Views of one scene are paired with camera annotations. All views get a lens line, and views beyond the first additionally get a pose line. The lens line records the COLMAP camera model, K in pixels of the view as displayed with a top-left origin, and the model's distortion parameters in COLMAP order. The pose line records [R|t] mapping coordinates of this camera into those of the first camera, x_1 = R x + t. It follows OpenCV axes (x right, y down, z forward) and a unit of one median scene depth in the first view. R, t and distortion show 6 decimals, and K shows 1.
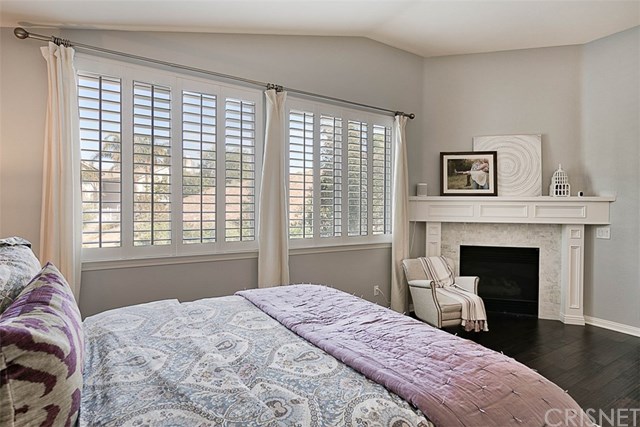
lens RADIAL K [[345.0, 0, 320.0], [0, 345.0, 213.5], [0, 0, 1]] dist [0.002655, 0.000001]
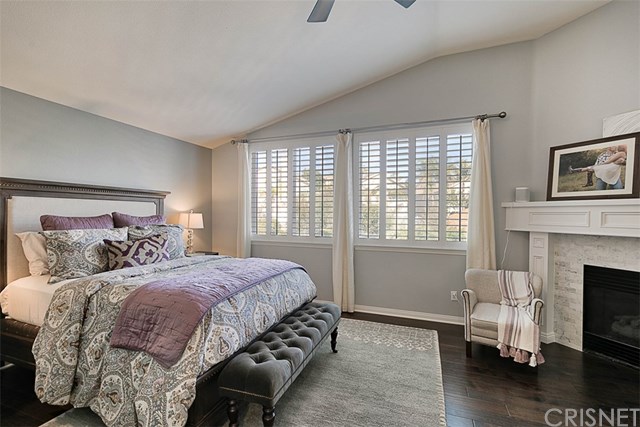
lens RADIAL K [[294.7, 0, 320.1], [0, 294.7, 220.8], [0, 0, 1]] dist [-0.000402, 0.000109]
pose [[0.584772, 0.016051, -0.811039, 0.608213], [-0.013862, 0.999856, 0.009793, -0.002700], [0.811079, 0.005515, 0.584910, 0.150208]]
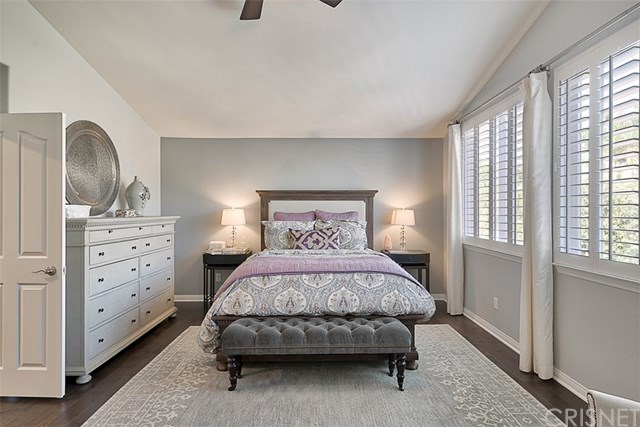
lens RADIAL K [[345.0, 0, 320.0], [0, 345.0, 213.5], [0, 0, 1]] dist [0.002655, 0.000001]
pose [[-0.549704, 0.000327, -0.835359, 0.669511], [-0.014506, 0.999845, 0.009937, -0.008310], [0.835234, 0.017580, -0.549614, 0.789080]]
